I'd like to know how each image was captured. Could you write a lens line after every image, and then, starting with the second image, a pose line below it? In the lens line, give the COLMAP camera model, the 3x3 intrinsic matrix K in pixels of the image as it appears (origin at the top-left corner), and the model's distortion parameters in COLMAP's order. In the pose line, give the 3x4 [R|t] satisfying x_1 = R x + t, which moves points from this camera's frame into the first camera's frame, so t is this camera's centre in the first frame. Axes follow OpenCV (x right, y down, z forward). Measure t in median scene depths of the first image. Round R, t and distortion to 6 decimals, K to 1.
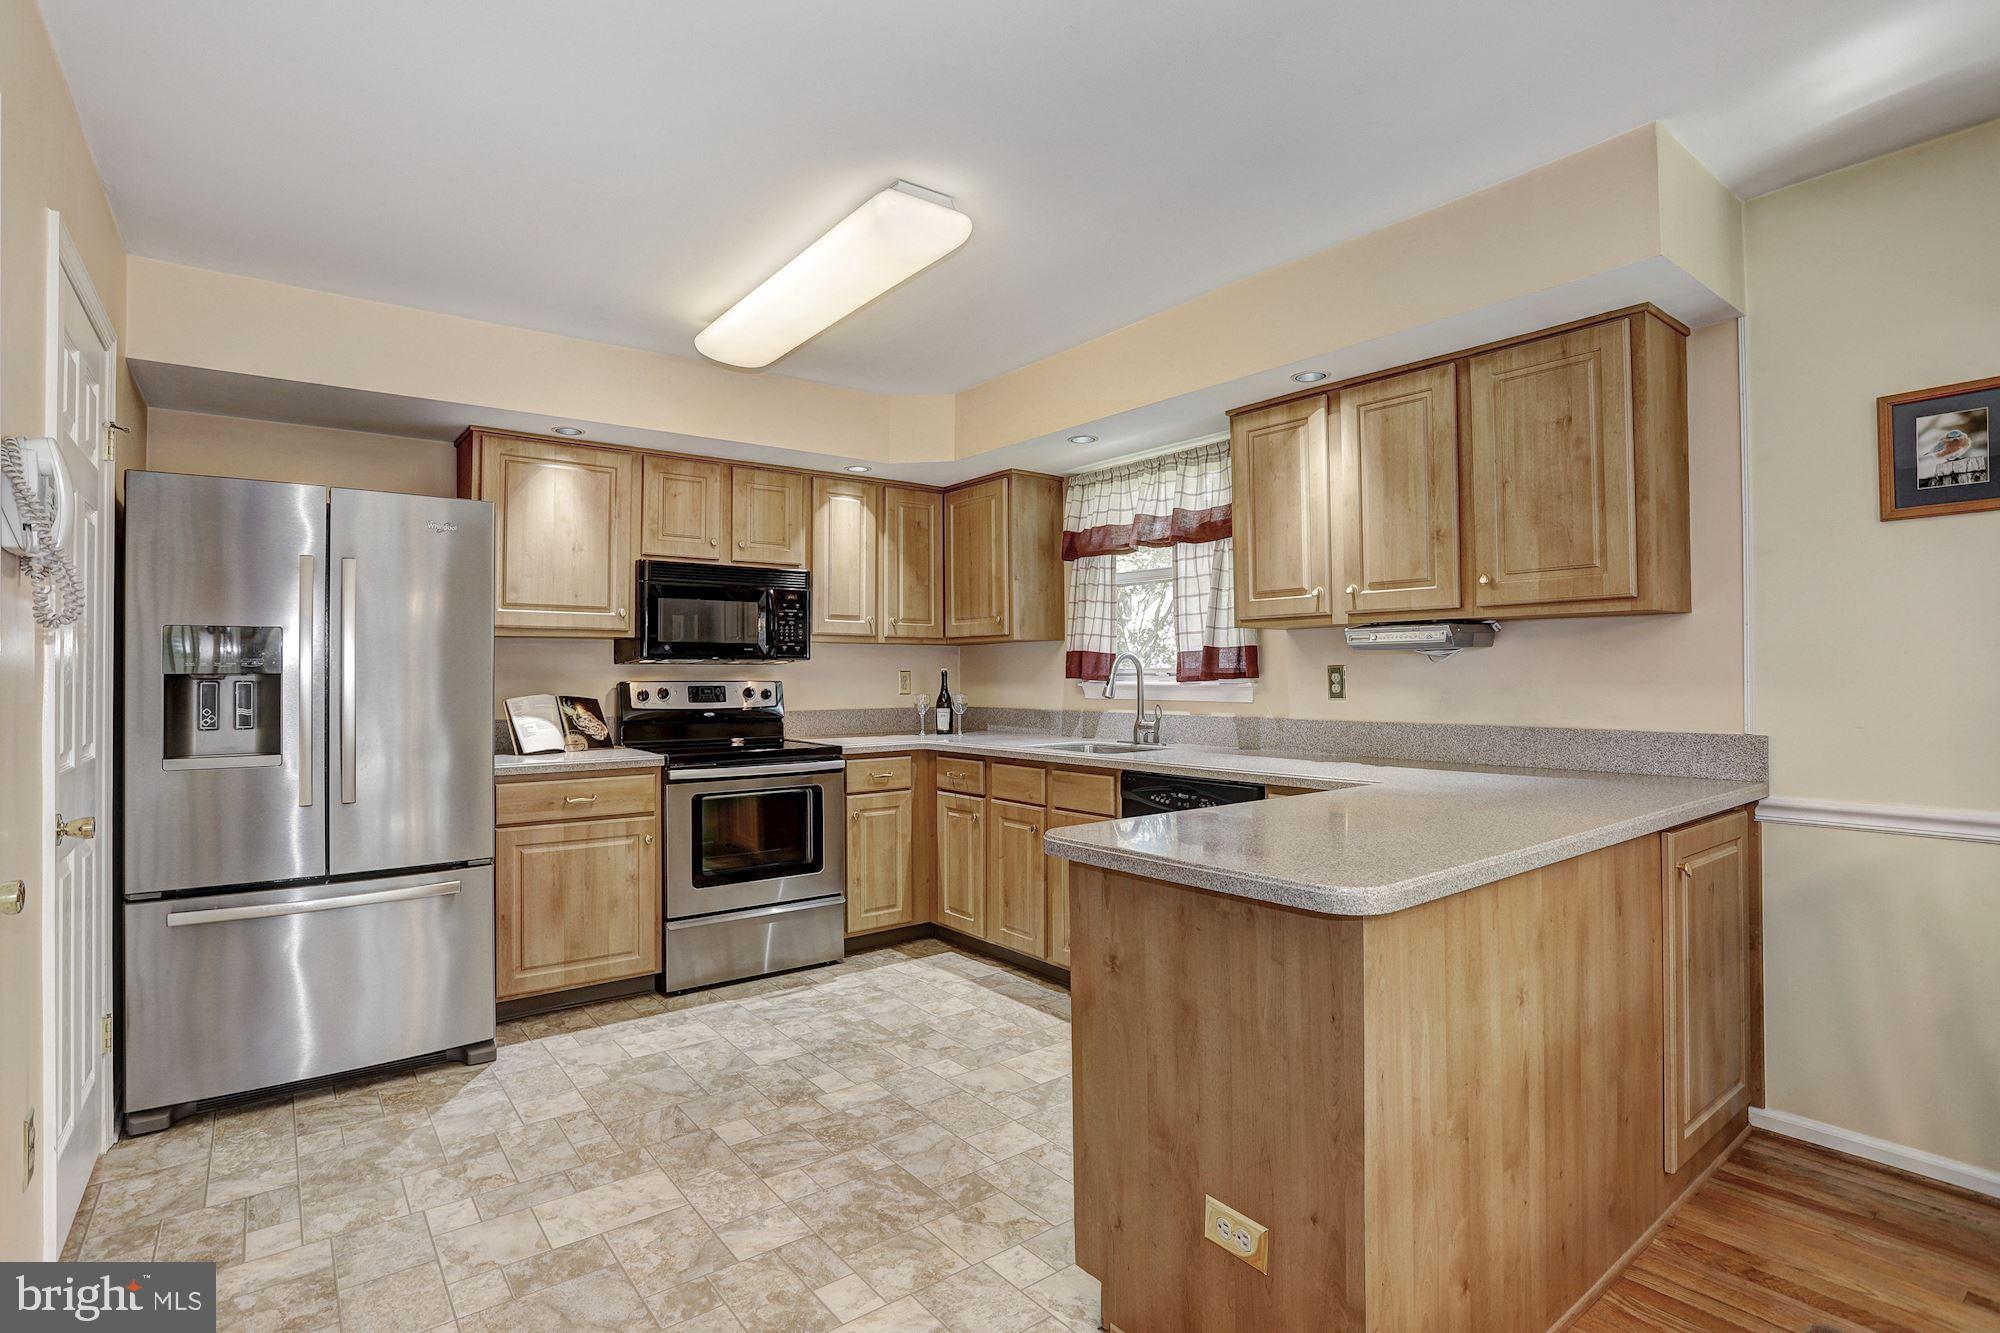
lens RADIAL K [[990.7, 0, 990.8], [0, 990.7, 663.7], [0, 0, 1]] dist [-0.045295, 0.023665]
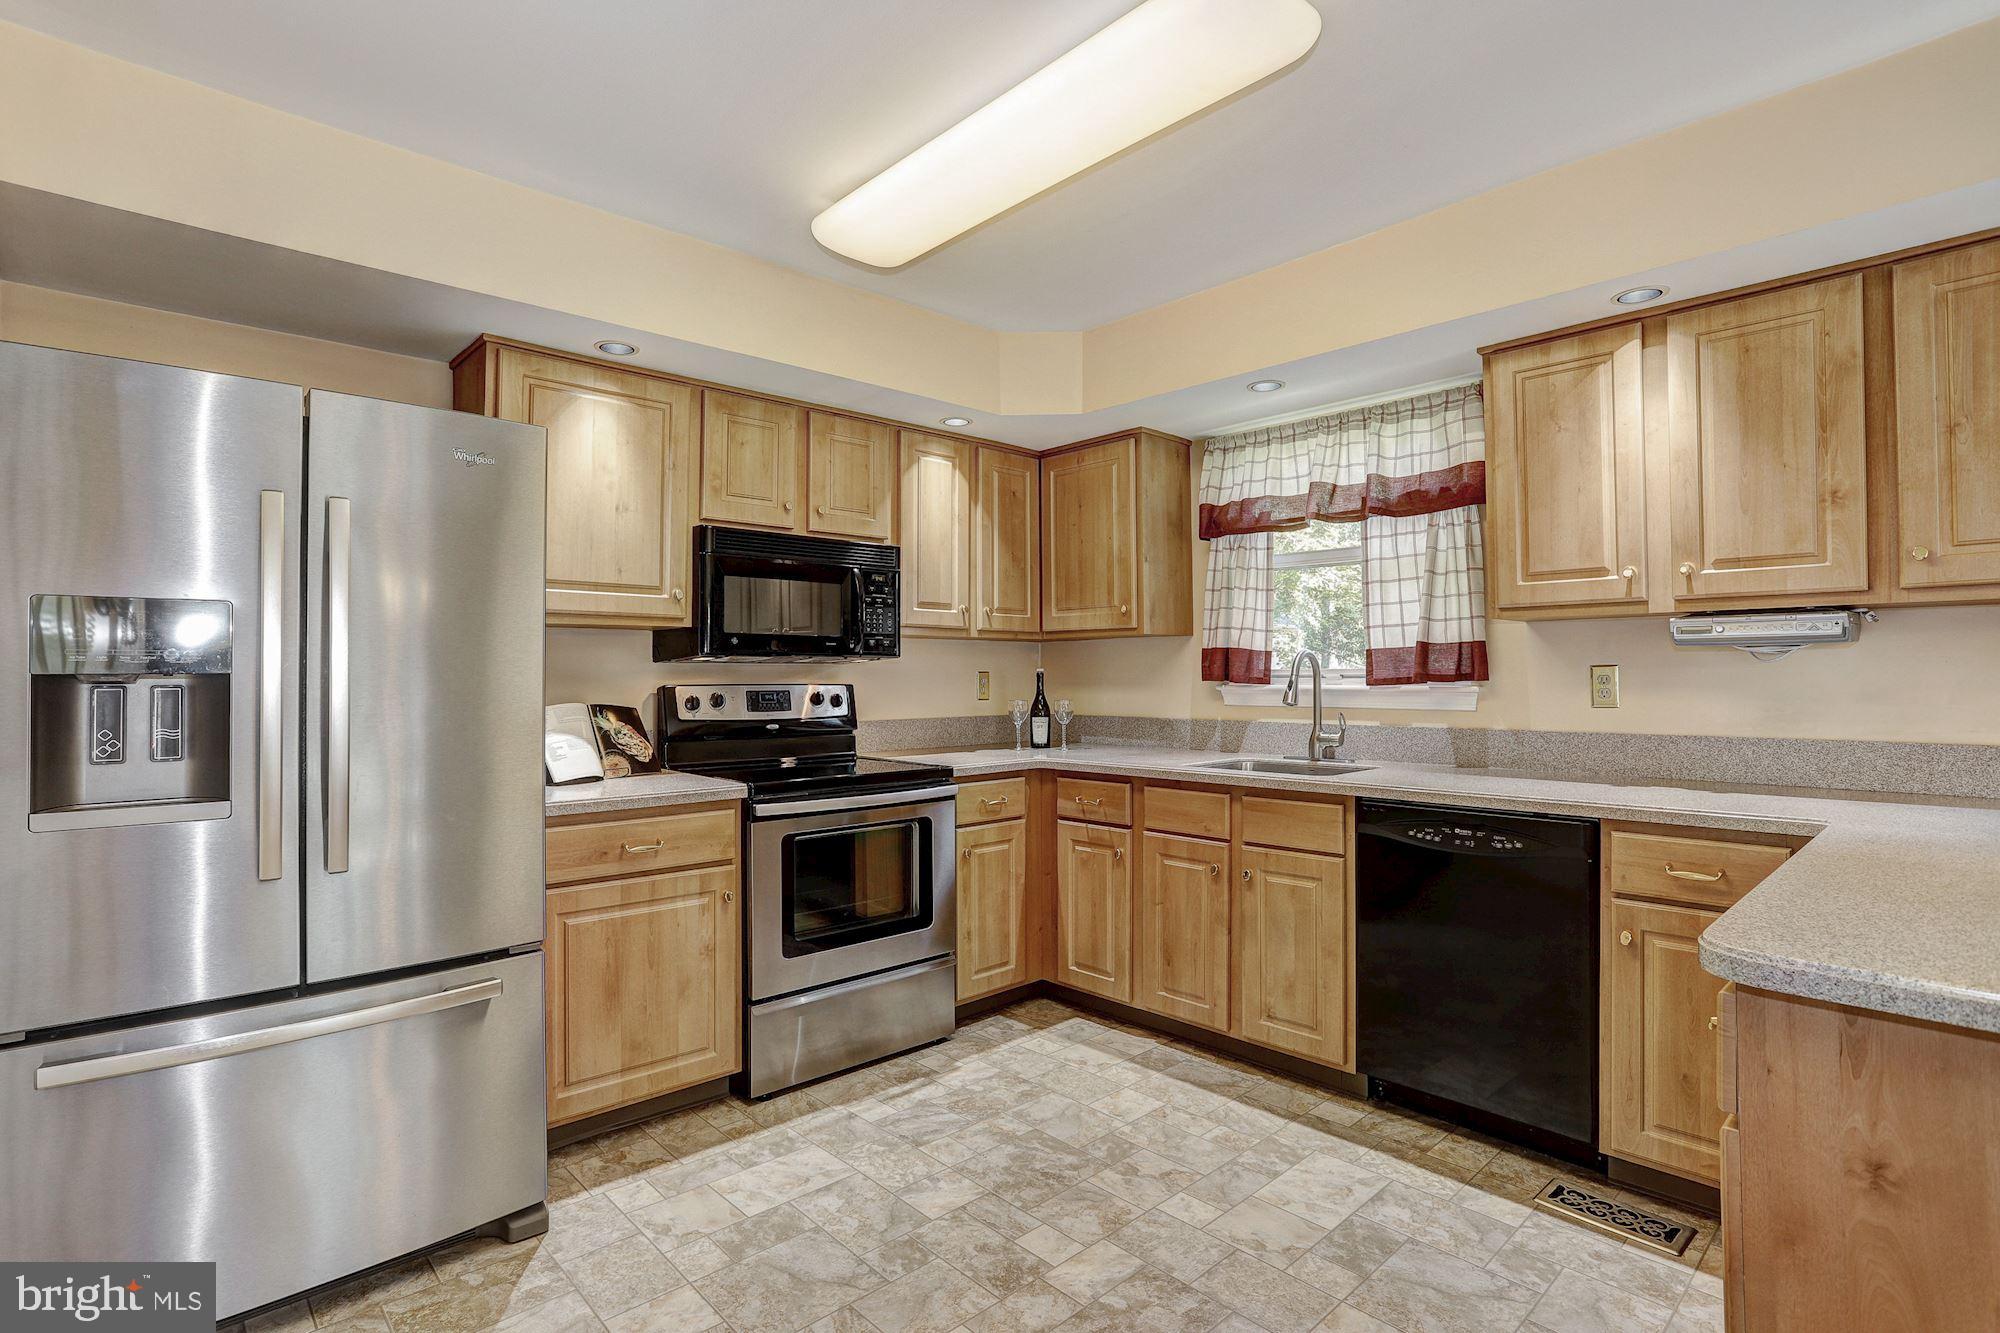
lens RADIAL K [[990.7, 0, 1003.4], [0, 990.7, 663.8], [0, 0, 1]] dist [-0.045295, 0.023665]
pose [[0.995181, 0.002326, 0.098026, -0.221374], [-0.002092, 0.999995, -0.002484, 0.003548], [-0.098031, 0.002267, 0.995181, 0.243607]]
